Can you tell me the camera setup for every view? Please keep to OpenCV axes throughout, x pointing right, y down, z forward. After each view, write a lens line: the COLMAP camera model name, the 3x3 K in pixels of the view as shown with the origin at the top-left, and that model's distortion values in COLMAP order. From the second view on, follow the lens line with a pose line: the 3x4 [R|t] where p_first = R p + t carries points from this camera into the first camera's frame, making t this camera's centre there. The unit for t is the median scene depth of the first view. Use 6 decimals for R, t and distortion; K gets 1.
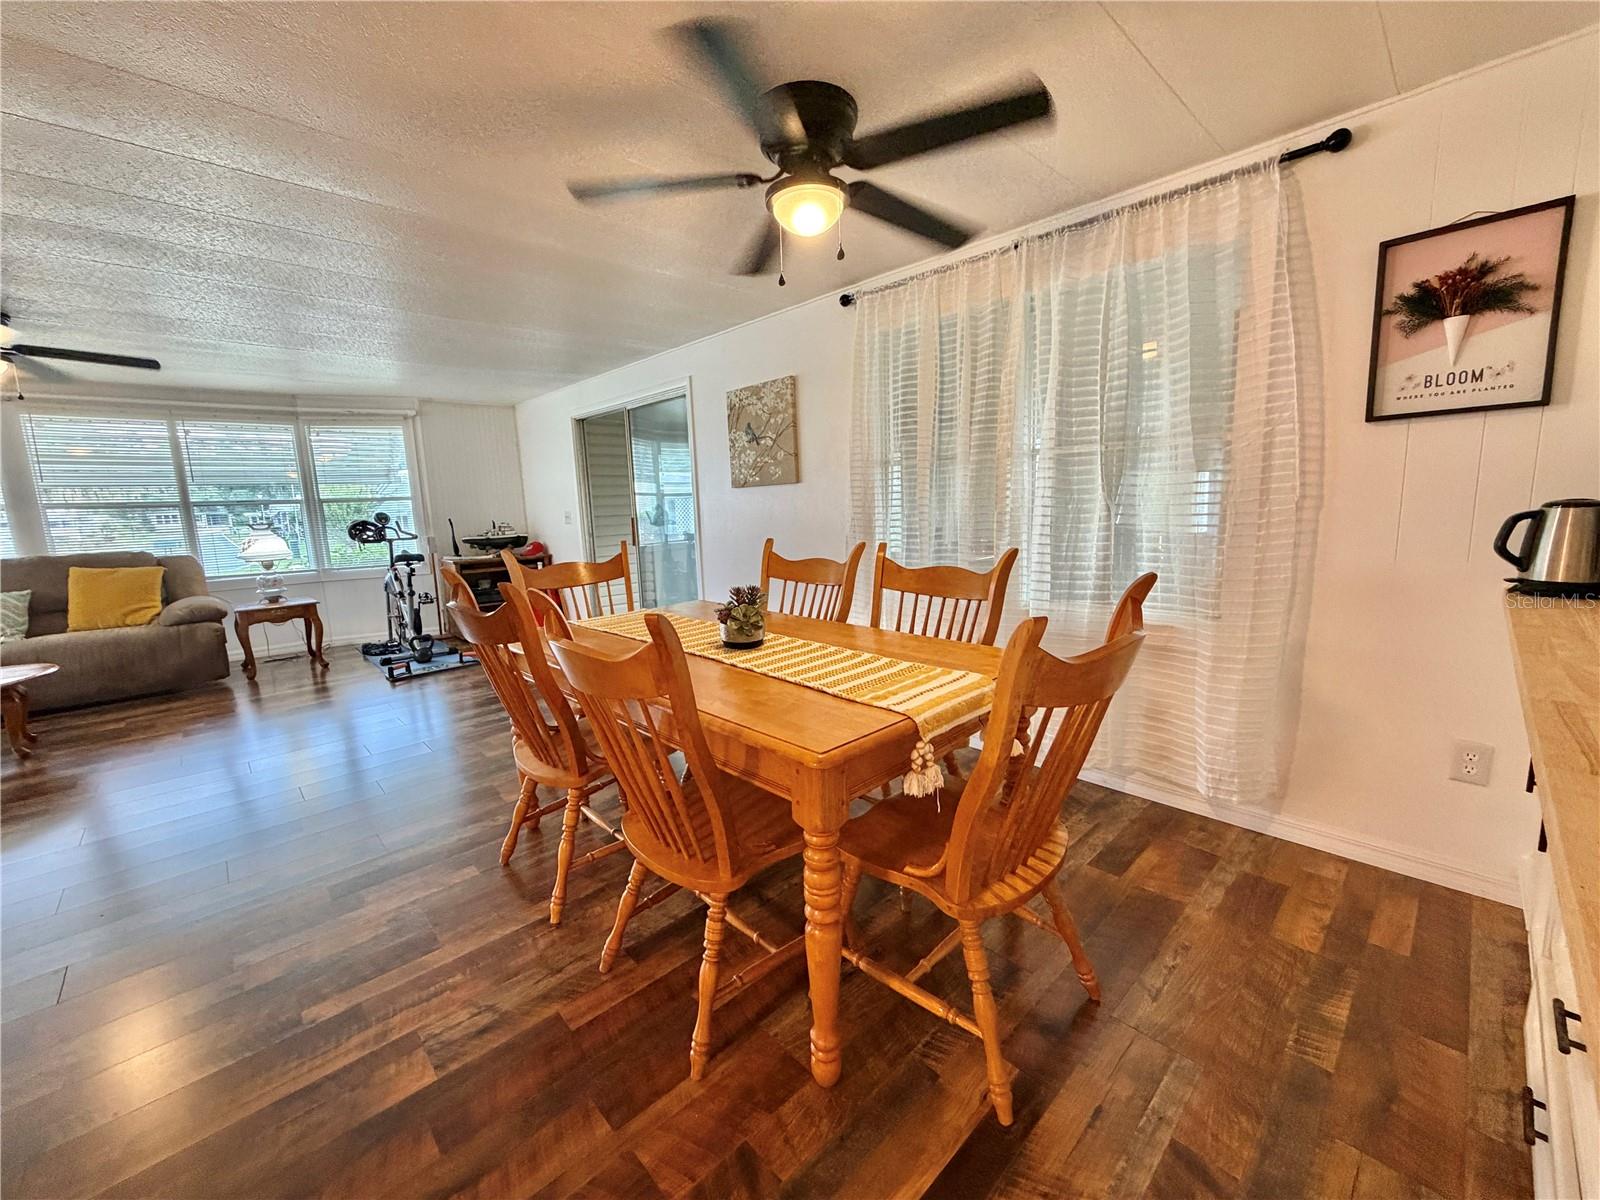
lens RADIAL K [[639.1, 0, 798.0], [0, 639.1, 598.1], [0, 0, 1]] dist [-0.000059, -0.000139]
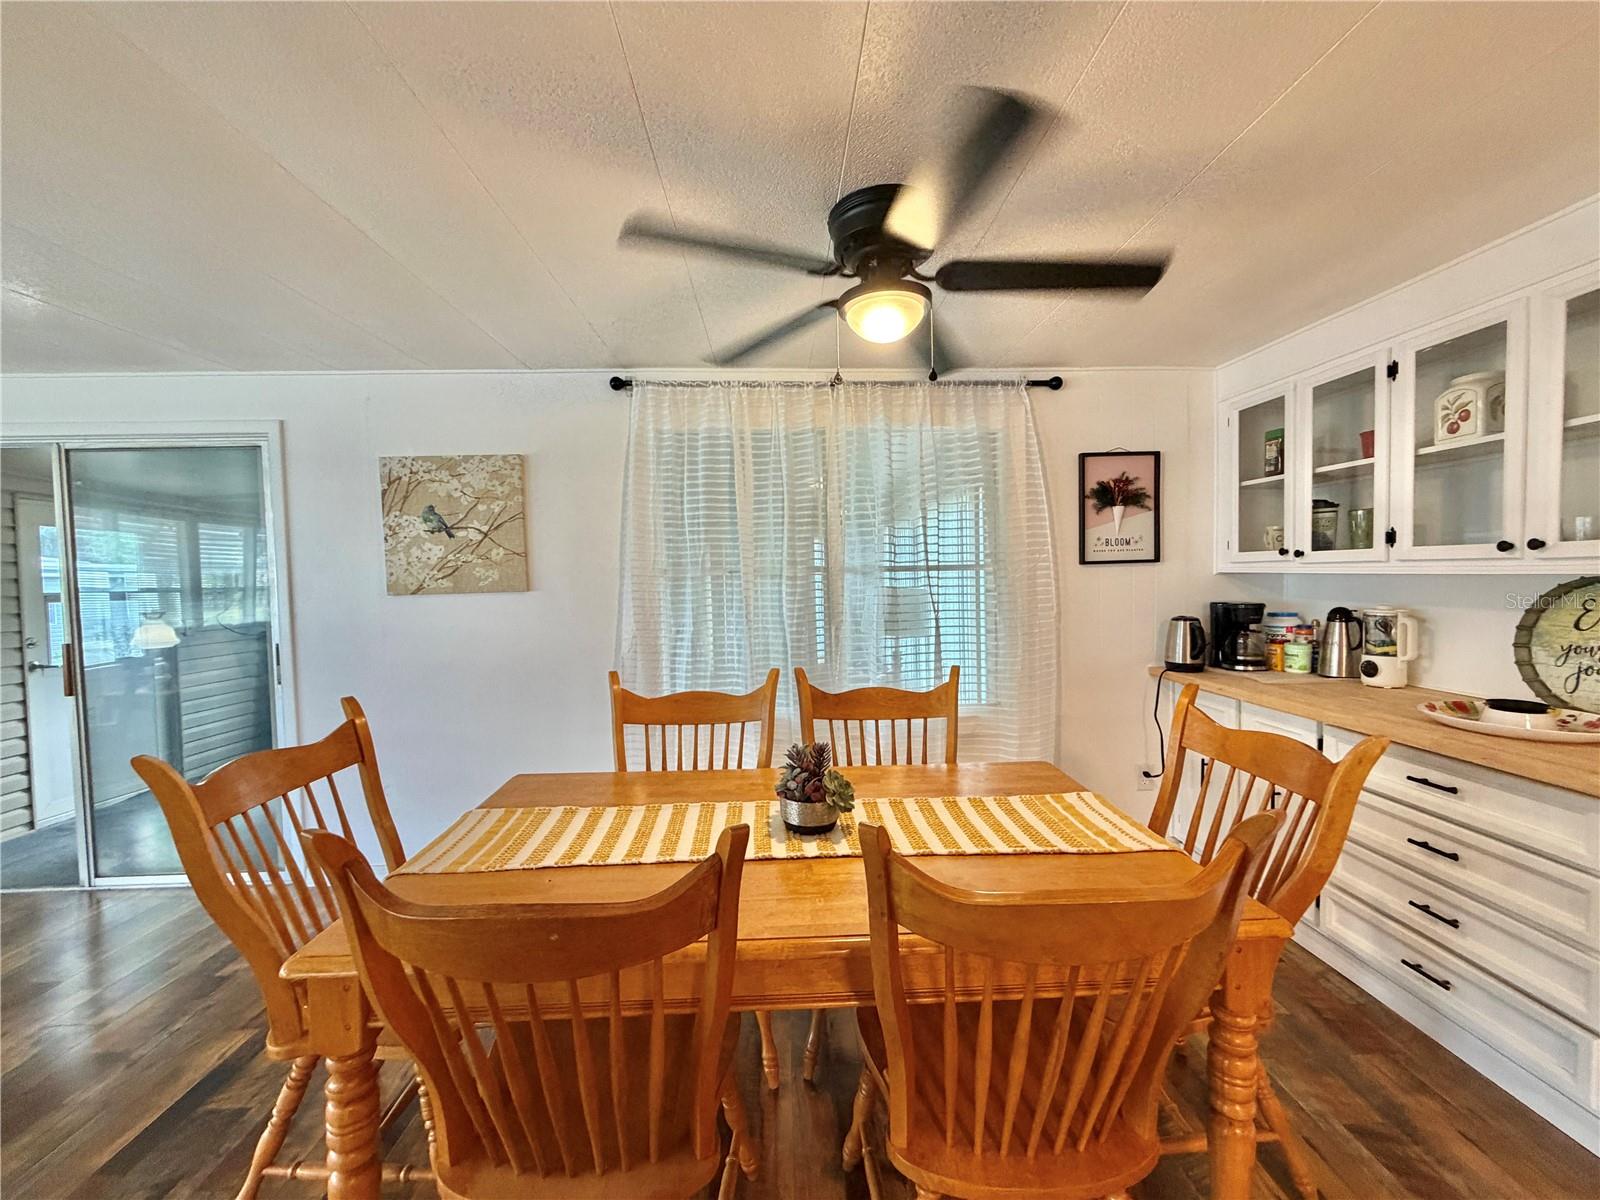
lens RADIAL K [[639.1, 0, 796.7], [0, 639.1, 600.4], [0, 0, 1]] dist [-0.000059, -0.000139]
pose [[0.664114, -0.004766, 0.747616, -0.431516], [0.109210, 0.989872, -0.090702, -0.079372], [-0.739612, 0.141884, 0.657909, 0.319855]]
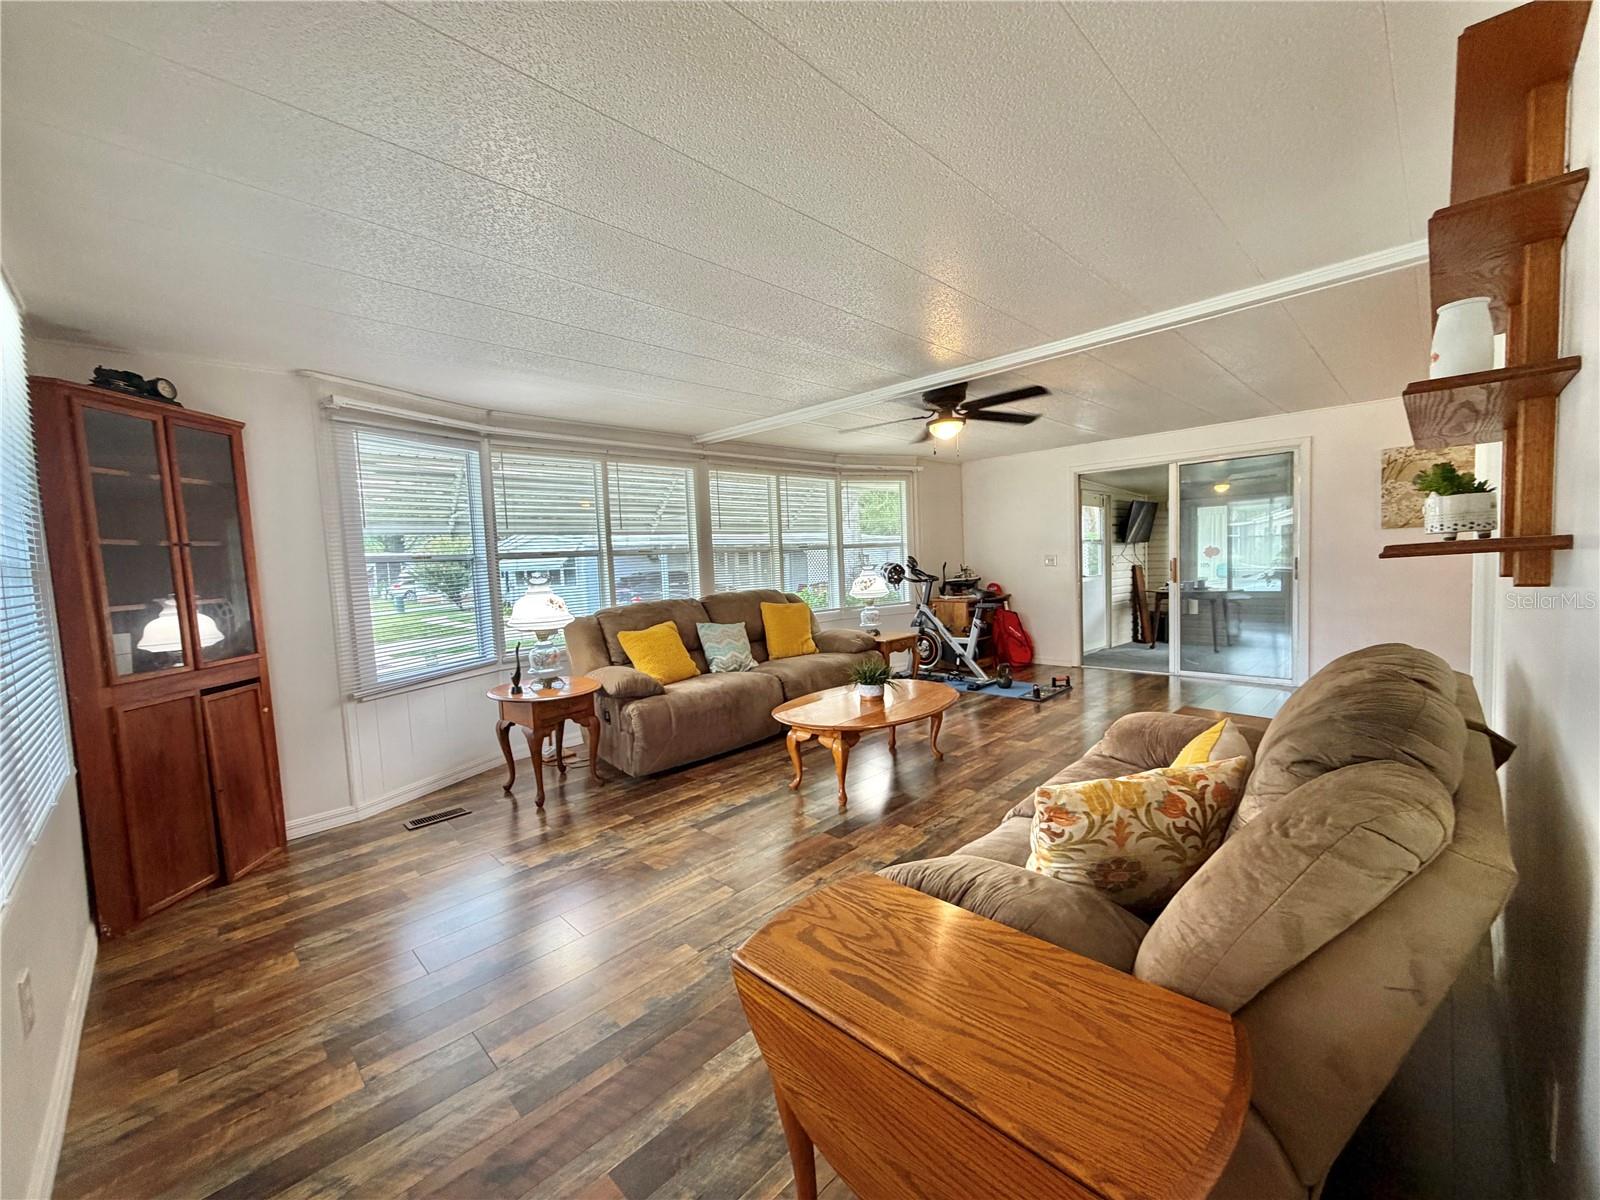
lens RADIAL K [[639.1, 0, 802.4], [0, 639.1, 599.4], [0, 0, 1]] dist [-0.000059, -0.000139]
pose [[0.999708, -0.007910, 0.022854, -1.621634], [0.009858, 0.996207, -0.086452, 0.067394], [-0.022083, 0.086652, 0.995994, -0.194845]]
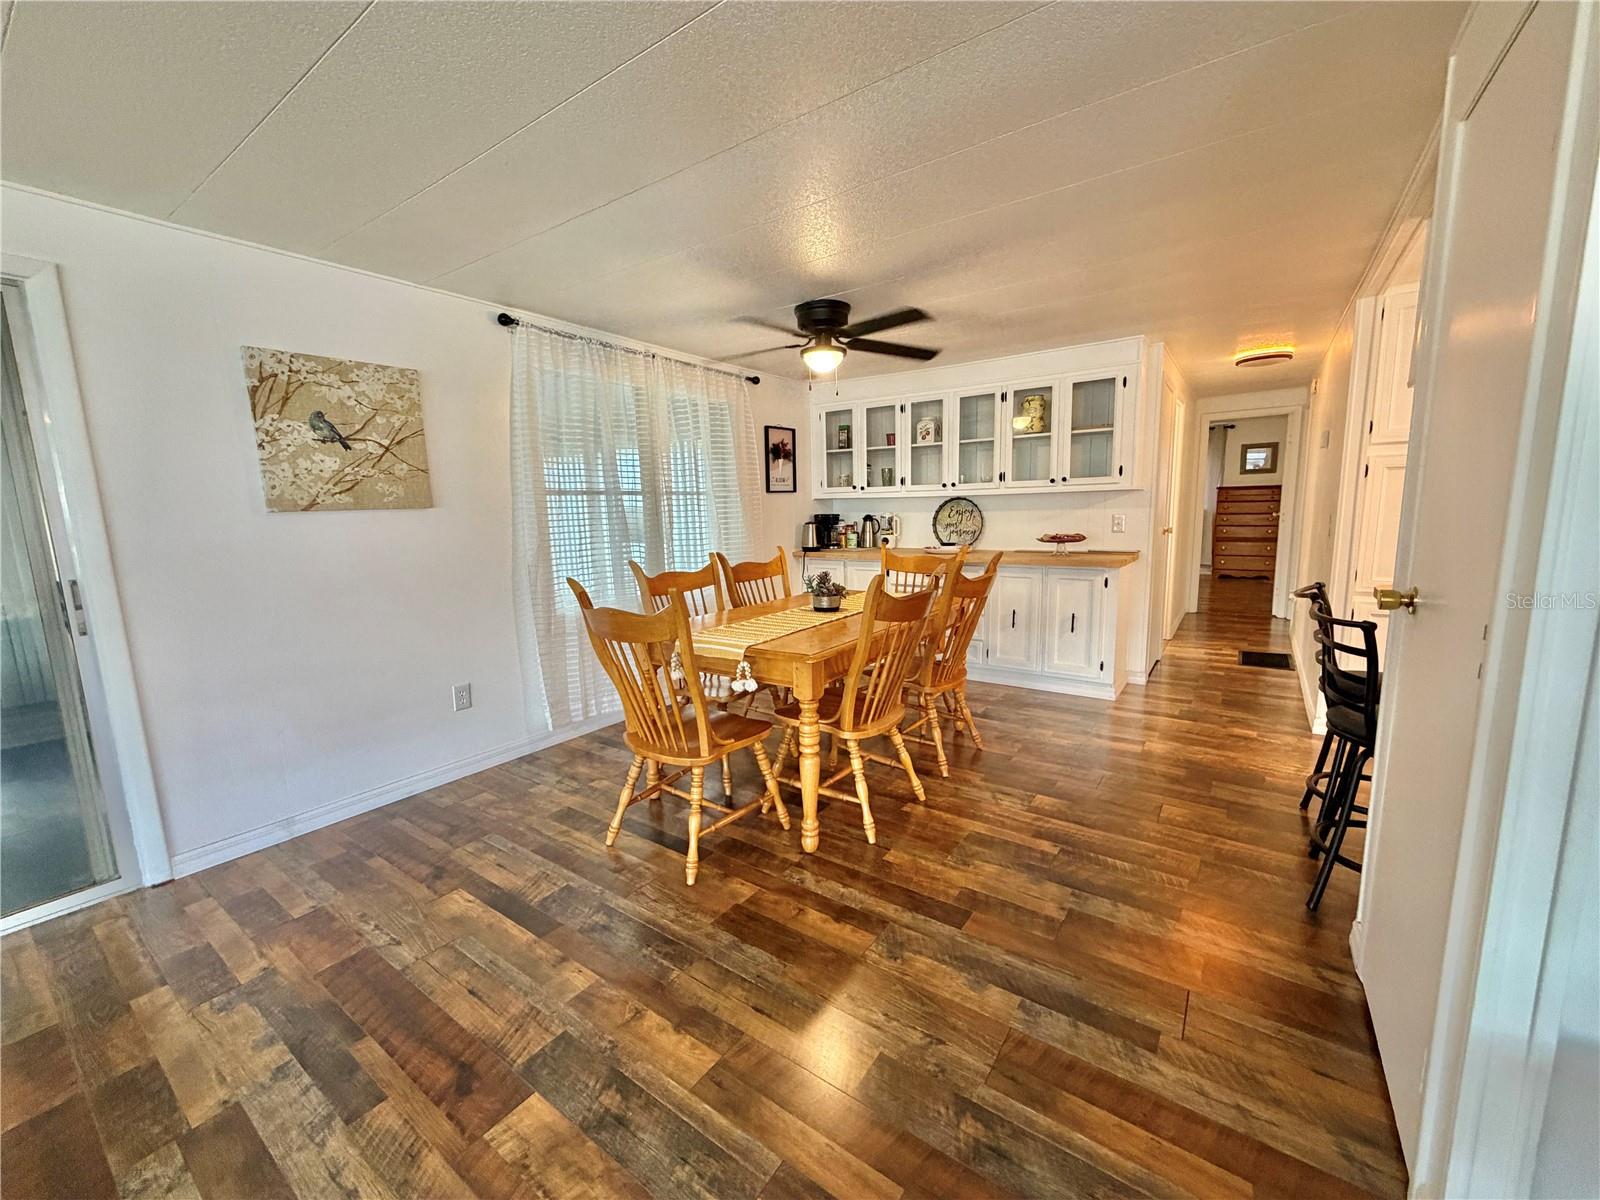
lens RADIAL K [[639.1, 0, 798.8], [0, 639.1, 602.1], [0, 0, 1]] dist [-0.000059, -0.000139]
pose [[-0.192850, -0.105831, 0.975504, -1.044233], [0.181011, 0.973267, 0.141373, -0.117344], [-0.964388, 0.203841, -0.168538, 0.872997]]
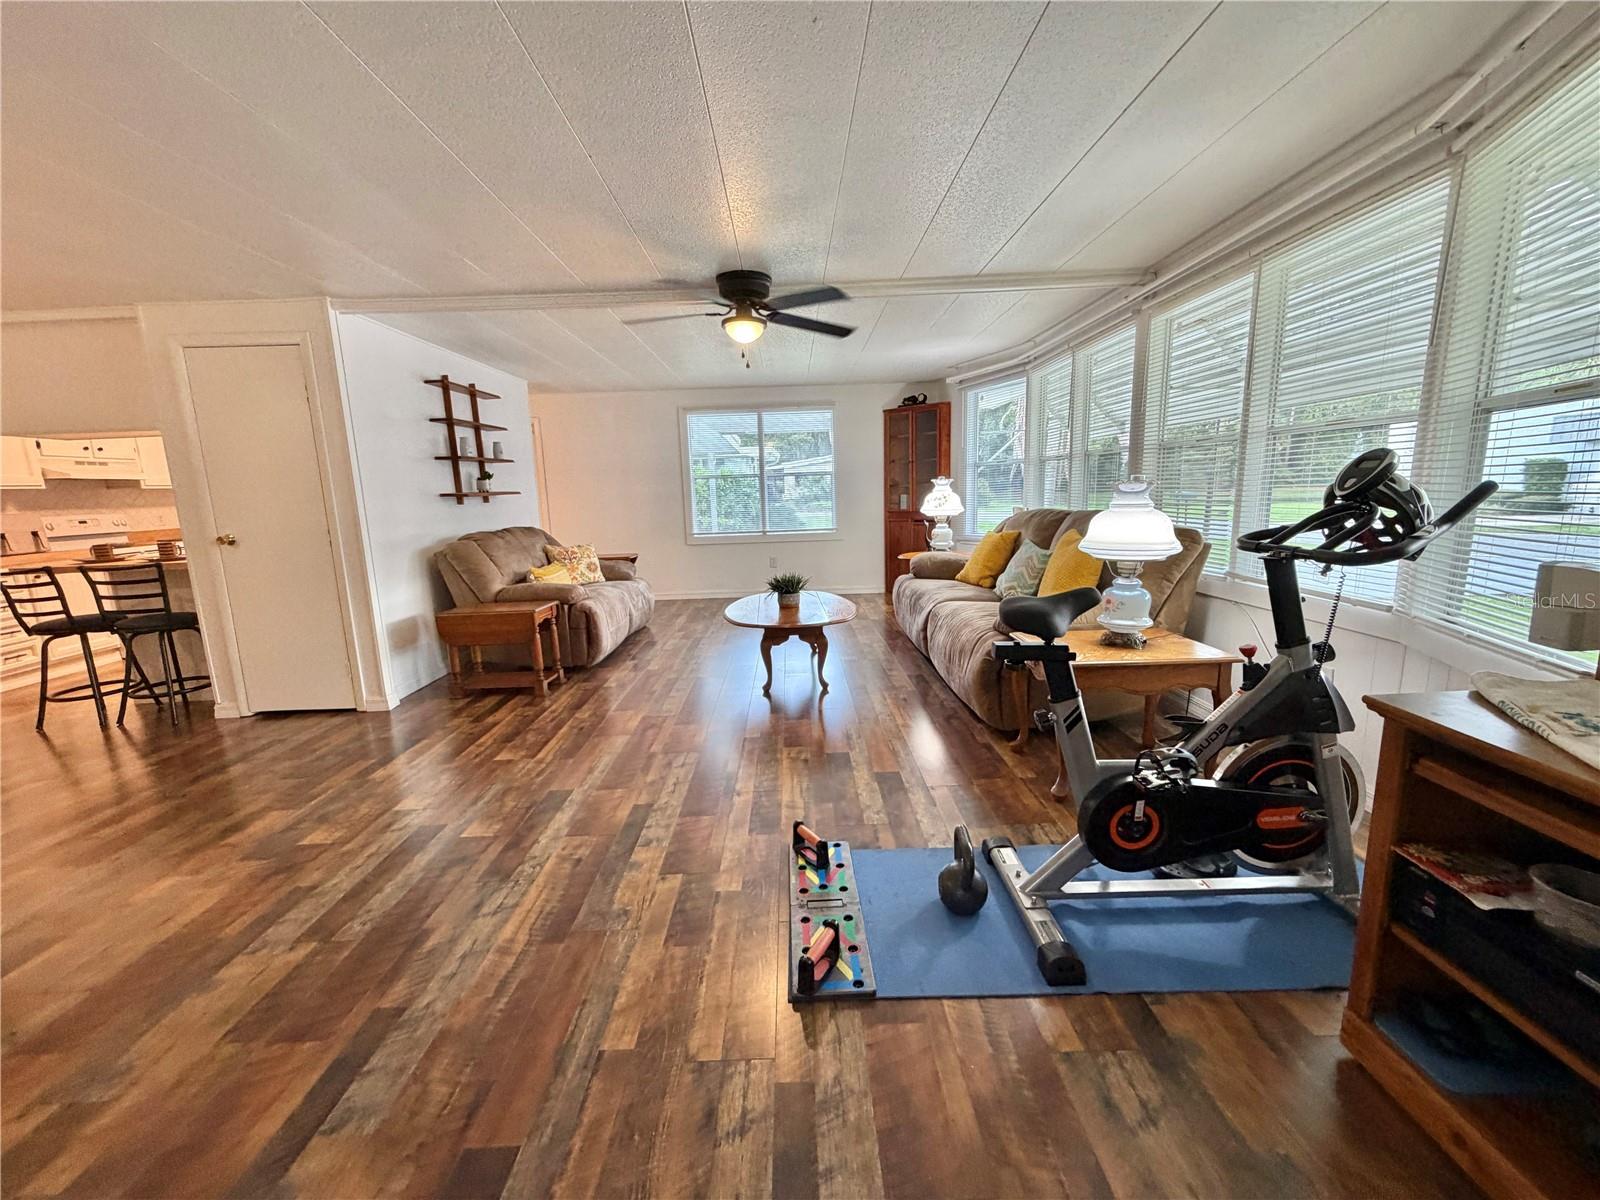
lens RADIAL K [[639.1, 0, 798.7], [0, 639.1, 600.6], [0, 0, 1]] dist [-0.000059, -0.000139]
pose [[-0.675686, 0.185536, -0.713460, -0.520856], [-0.053642, 0.952871, 0.298597, -0.265624], [0.735235, 0.240029, -0.633889, 1.869165]]
